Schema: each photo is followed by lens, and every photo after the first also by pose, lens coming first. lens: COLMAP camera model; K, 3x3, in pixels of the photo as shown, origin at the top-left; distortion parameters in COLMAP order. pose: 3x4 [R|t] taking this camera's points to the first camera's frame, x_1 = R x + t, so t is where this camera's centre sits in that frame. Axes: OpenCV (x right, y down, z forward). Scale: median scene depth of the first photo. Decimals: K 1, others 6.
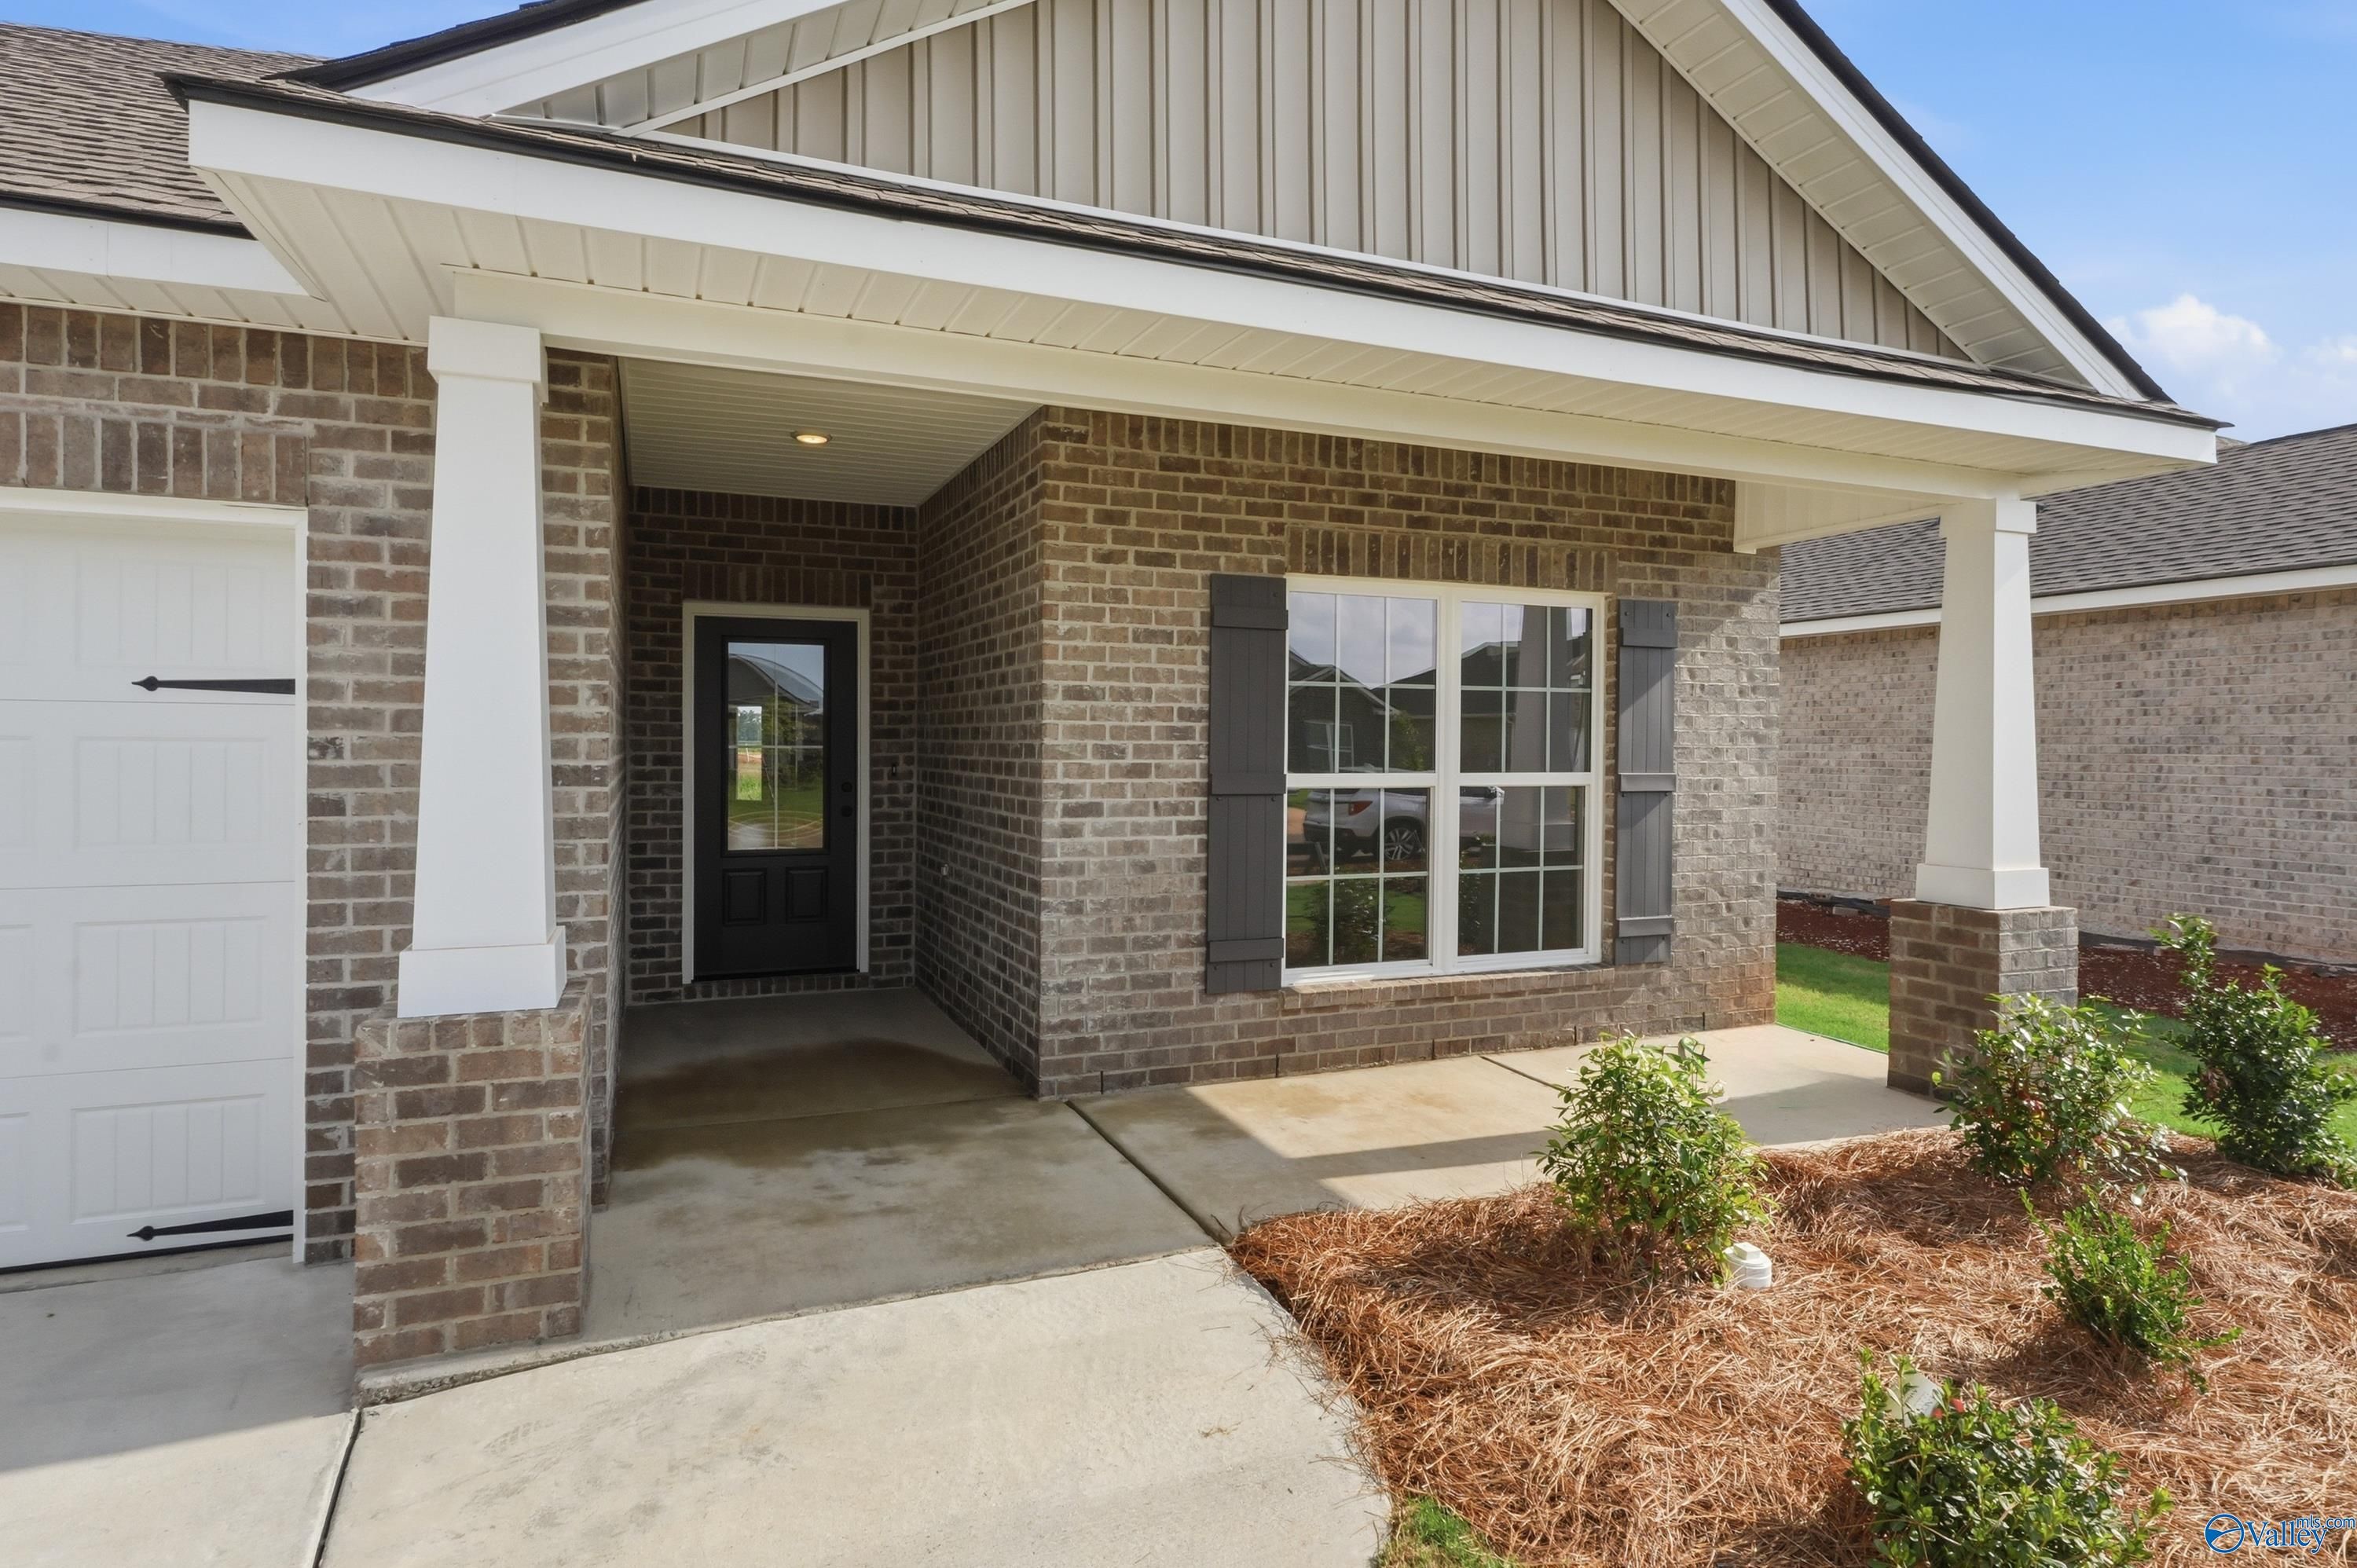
lens RADIAL K [[1255.2, 0, 1157.6], [0, 1255.2, 750.5], [0, 0, 1]] dist [-0.000419, -0.000227]
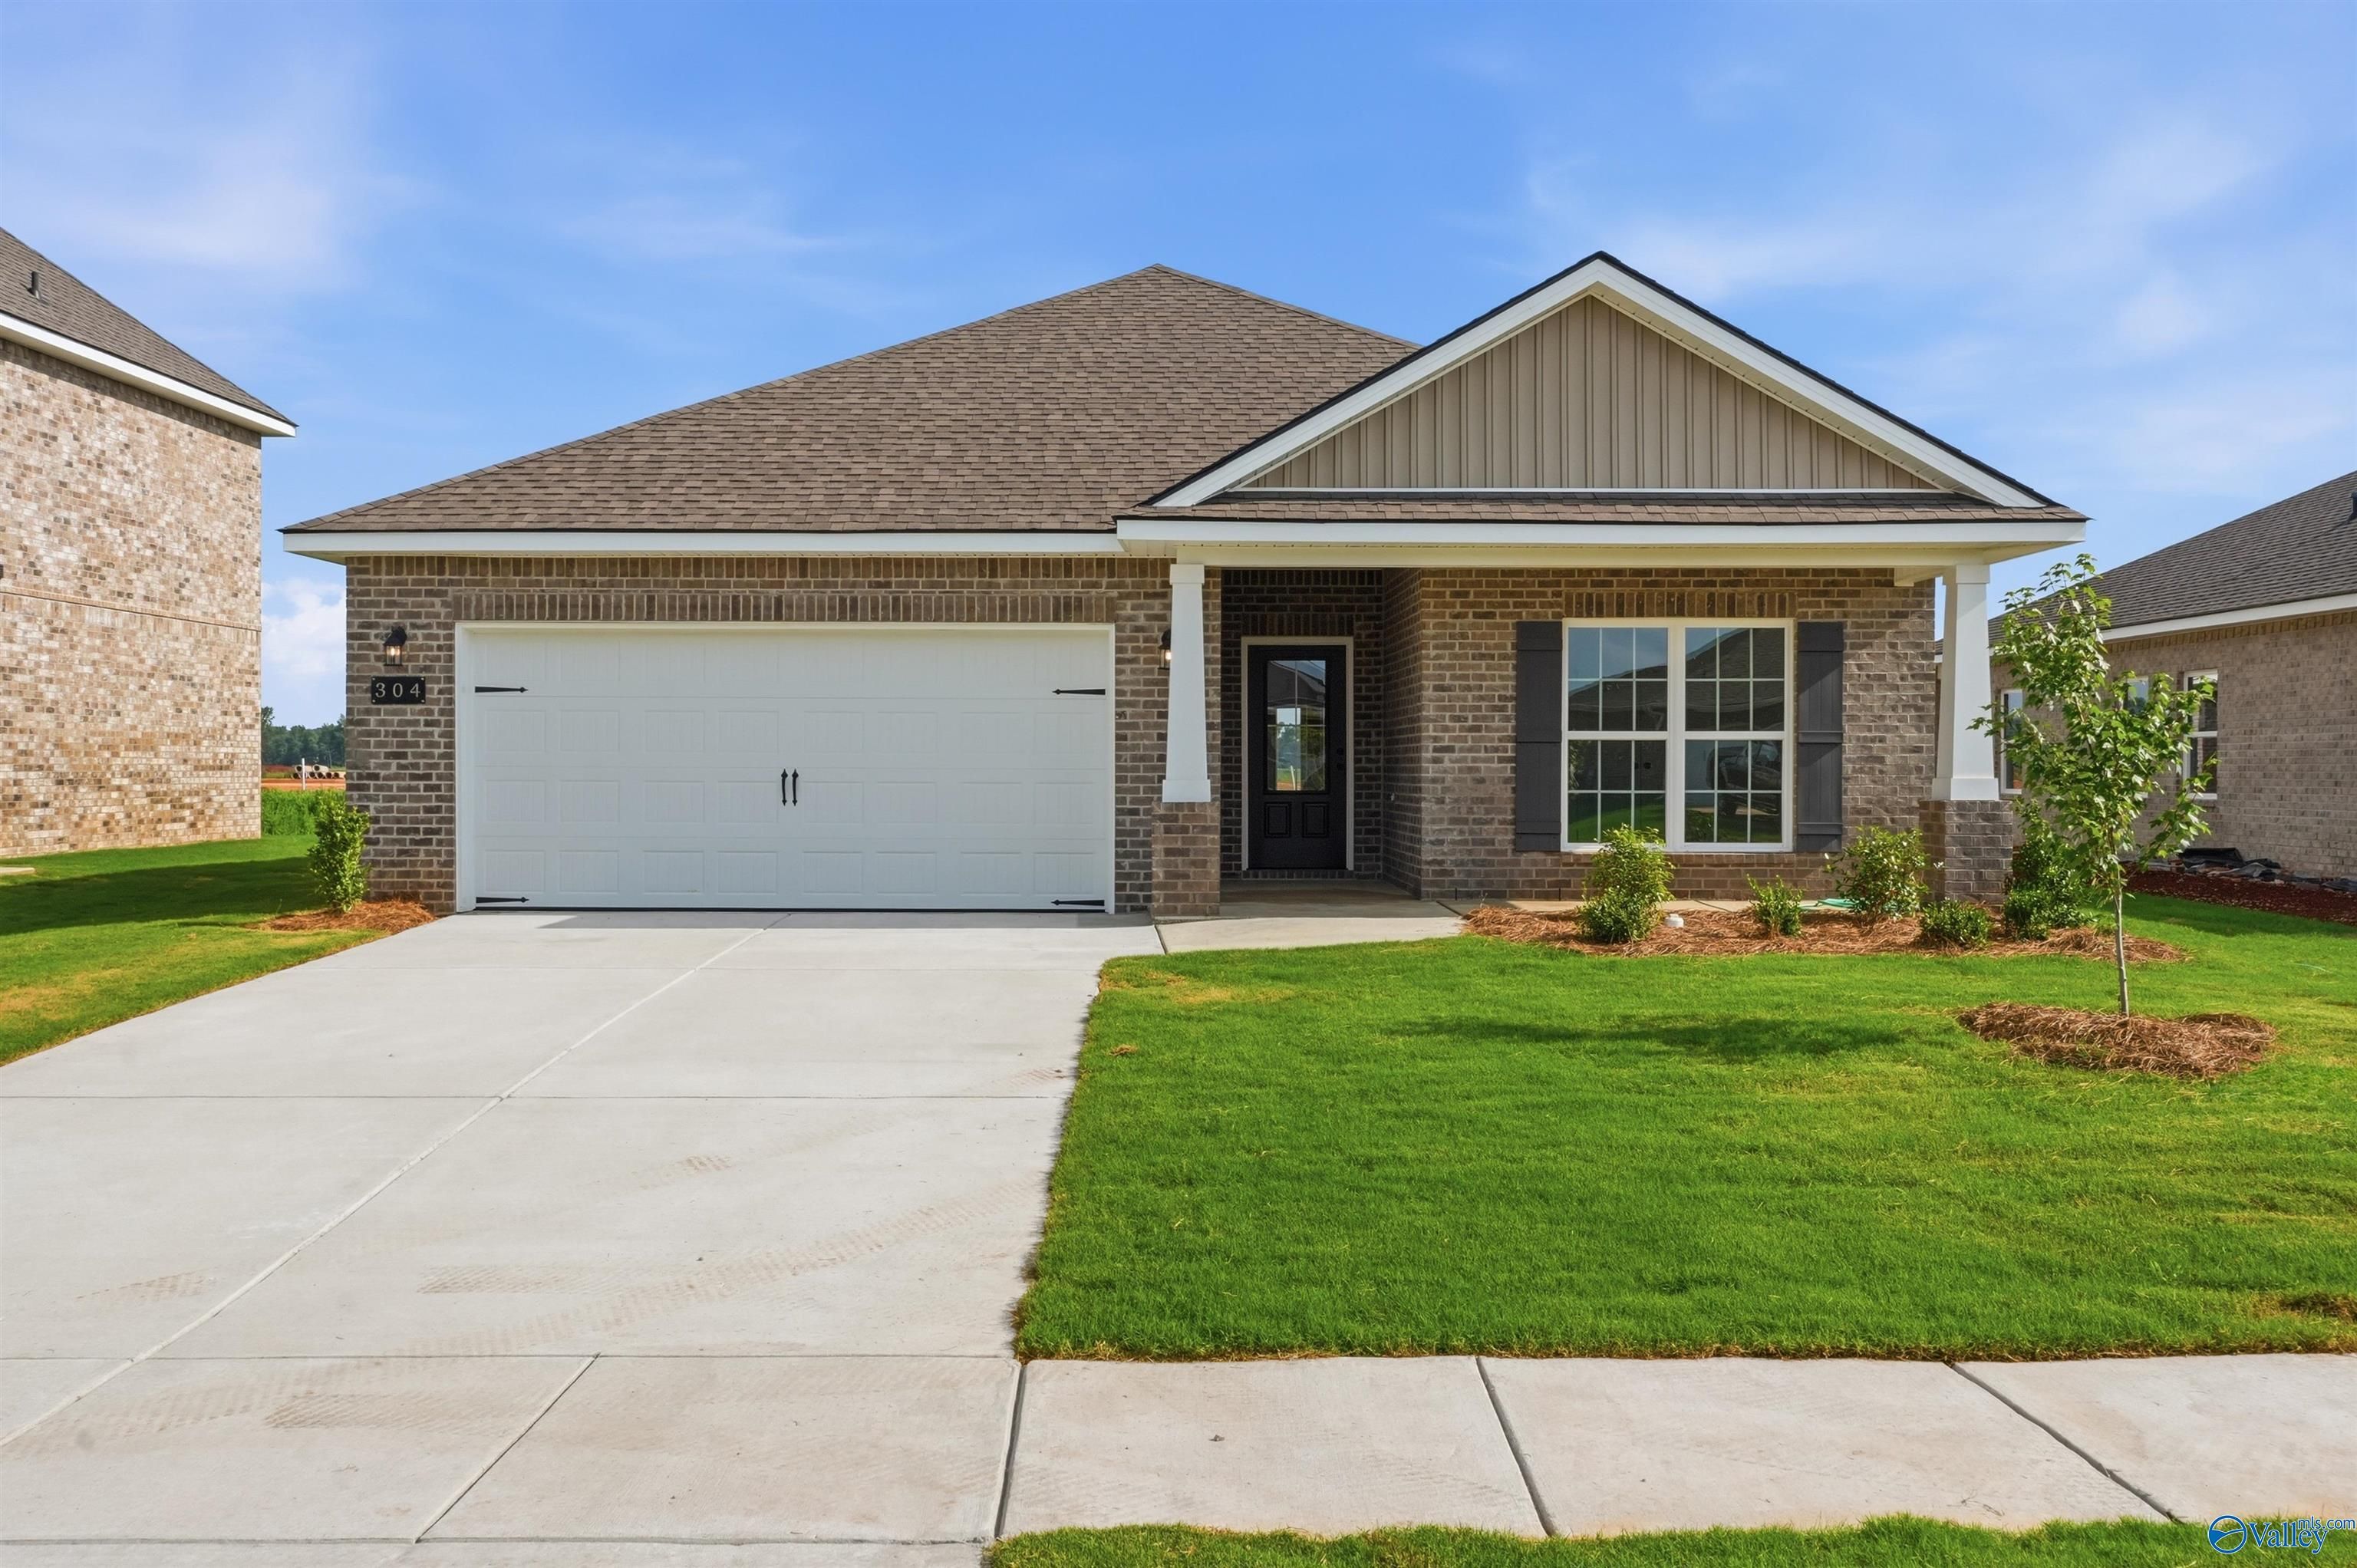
lens RADIAL K [[2030.1, 0, 1178.5], [0, 2030.1, 784.0], [0, 0, 1]] dist [0.000800, -0.003999]
pose [[0.930813, -0.003222, -0.365482, 0.666214], [0.003146, 0.999995, -0.000804, 0.097637], [0.365482, -0.000401, 0.930818, -1.941908]]
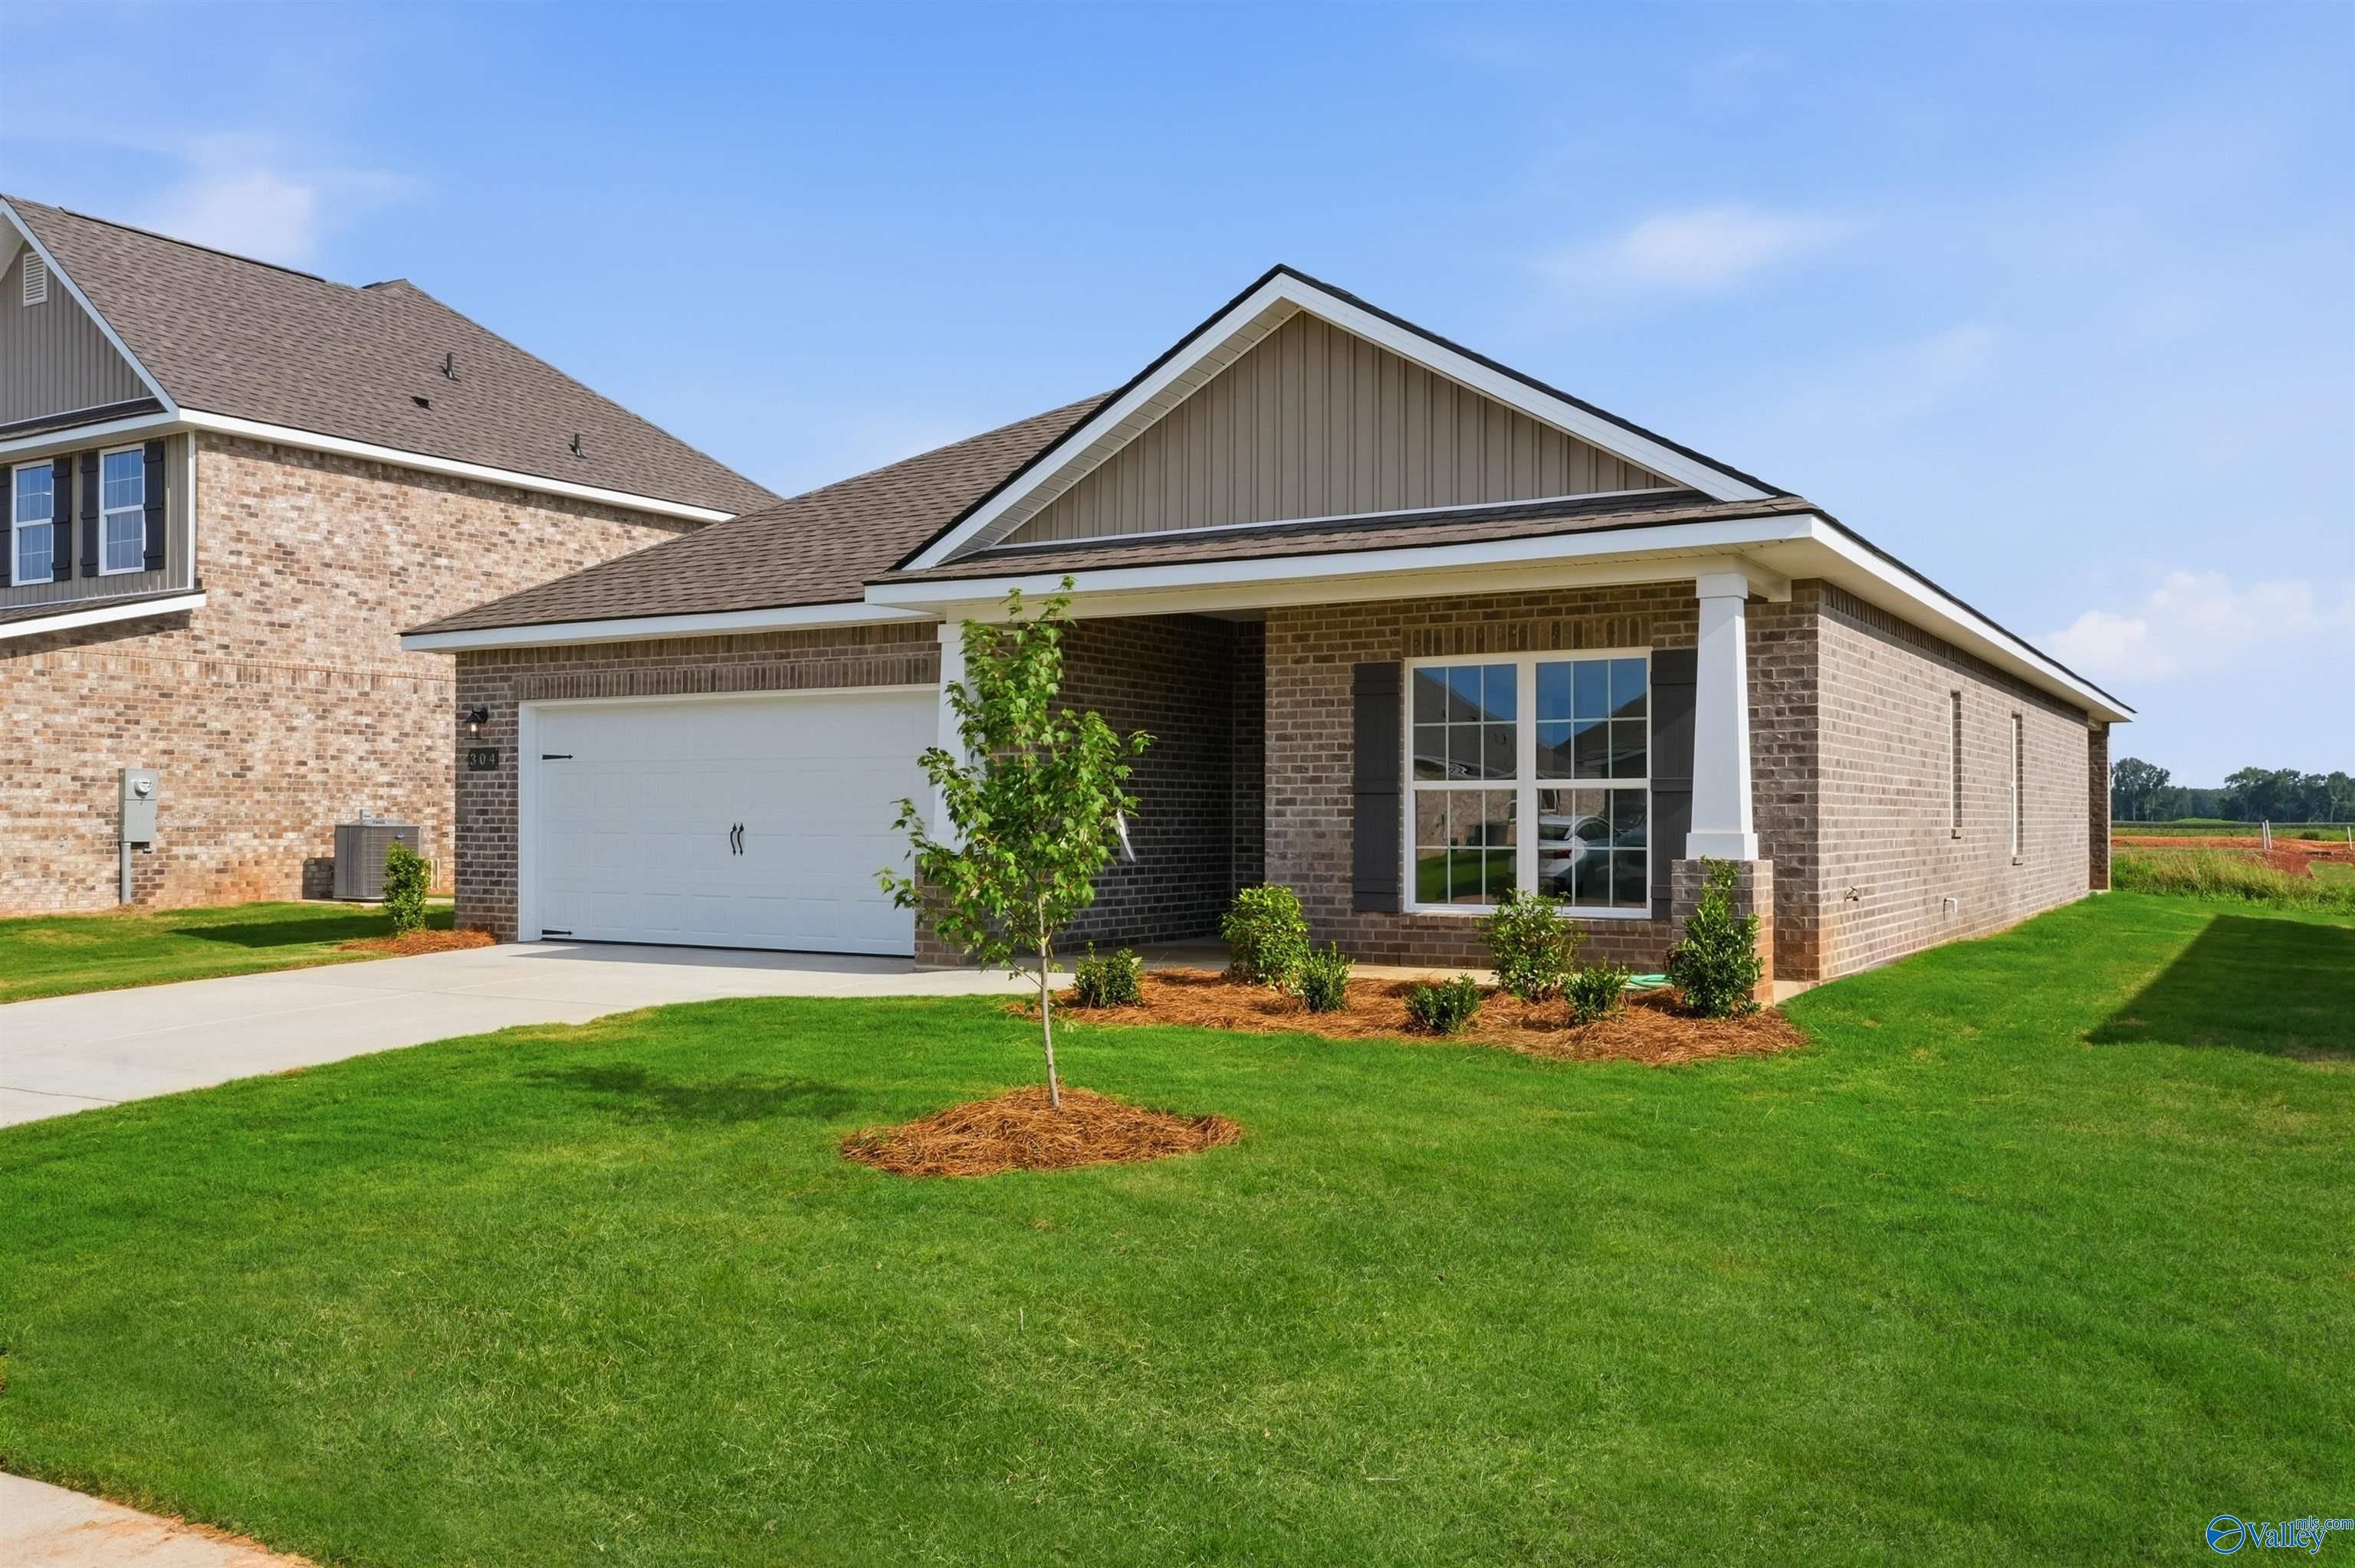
lens RADIAL K [[1975.5, 0, 1184.2], [0, 1975.5, 815.0], [0, 0, 1]] dist [0.001751, -0.000290]
pose [[0.610594, -0.009428, -0.791888, 2.026635], [-0.000842, 0.999921, -0.012554, 0.098541], [0.791943, 0.008332, 0.610538, -0.820695]]
